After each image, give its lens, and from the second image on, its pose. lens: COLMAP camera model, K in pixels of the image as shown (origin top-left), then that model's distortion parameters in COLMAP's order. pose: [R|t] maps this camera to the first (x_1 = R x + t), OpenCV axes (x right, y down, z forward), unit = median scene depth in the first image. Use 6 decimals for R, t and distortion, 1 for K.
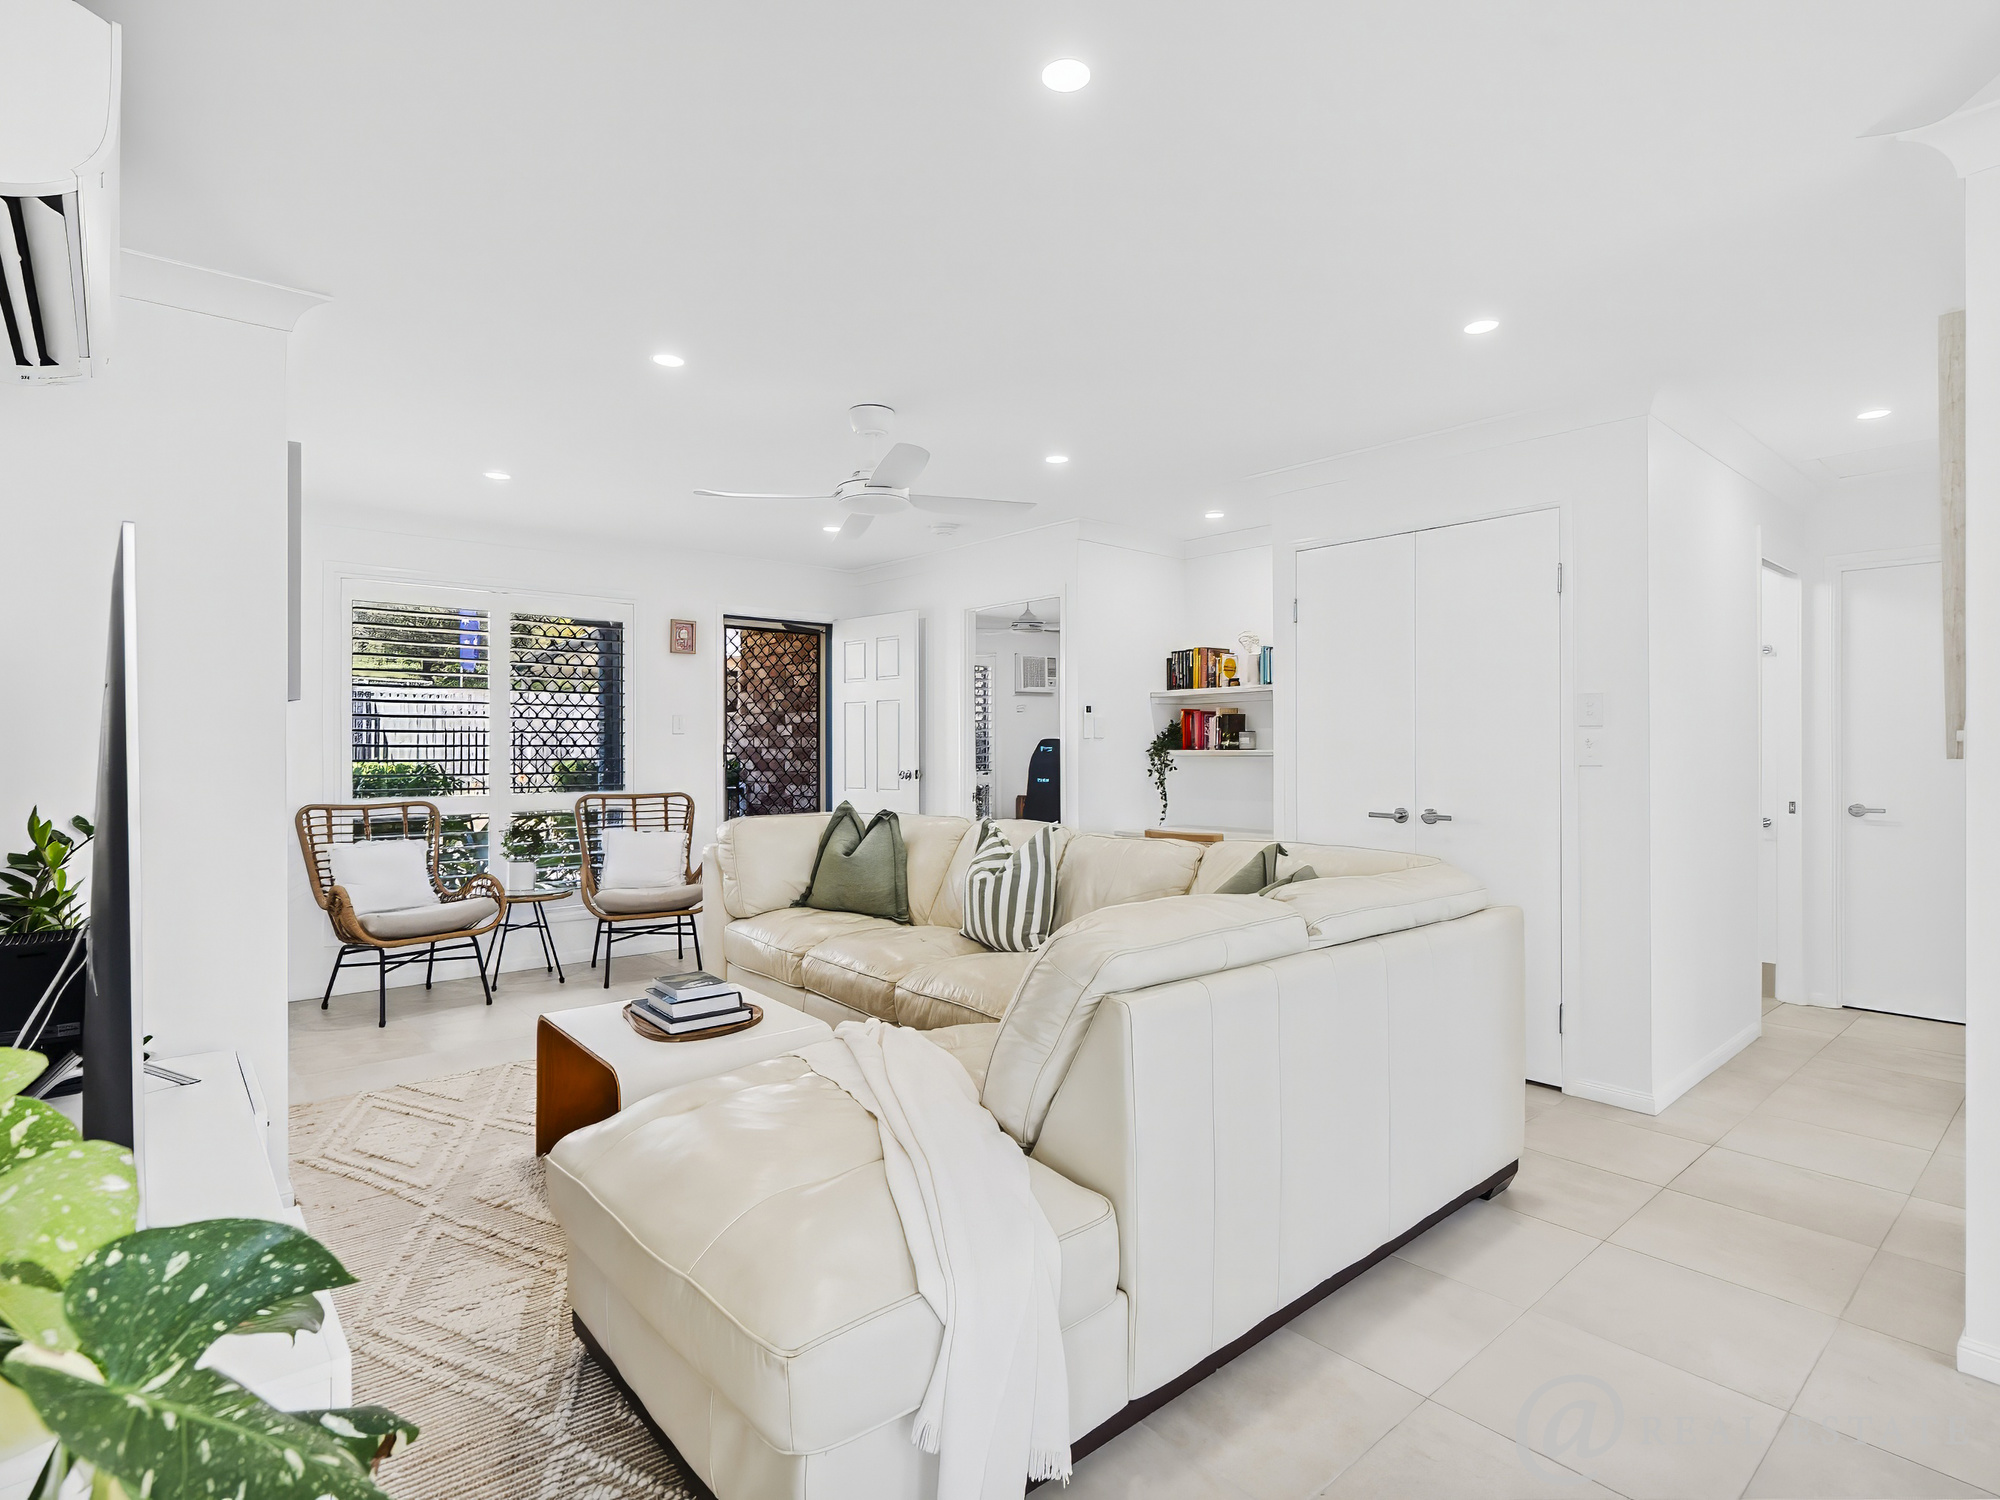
lens RADIAL K [[1007.7, 0, 1002.3], [0, 1007.7, 746.9], [0, 0, 1]] dist [-0.006778, 0.001923]
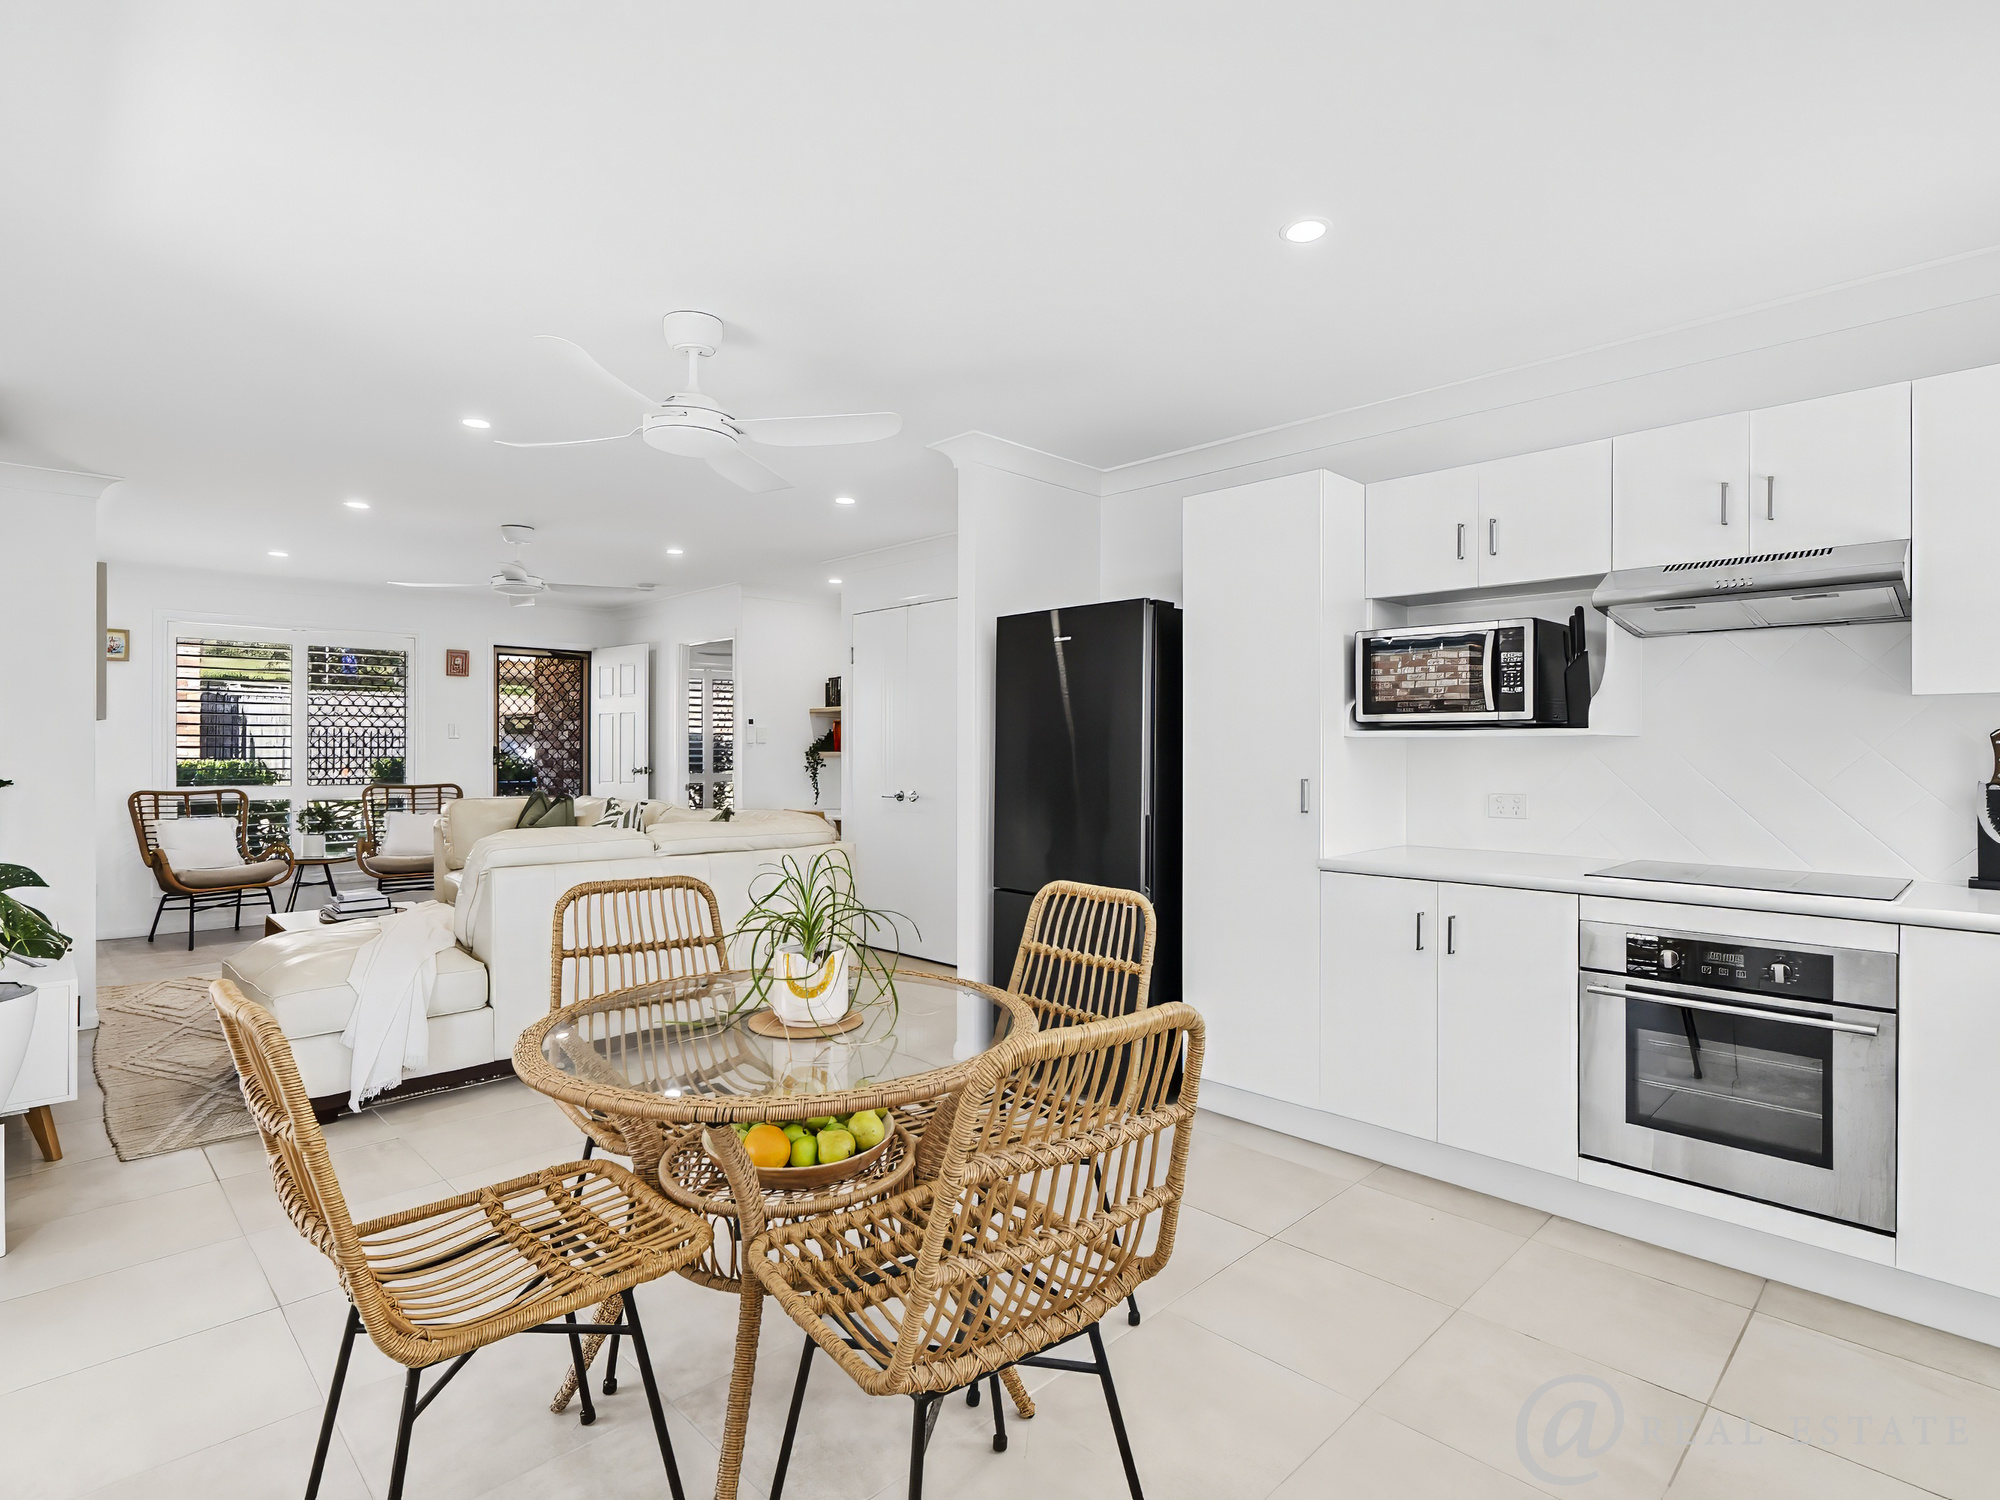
lens RADIAL K [[1007.7, 0, 999.2], [0, 1007.7, 745.9], [0, 0, 1]] dist [-0.006778, 0.001923]
pose [[0.998024, 0.002986, 0.062757, 0.342820], [-0.002808, 0.999992, -0.002937, -0.001827], [-0.062766, 0.002755, 0.998024, -0.380129]]
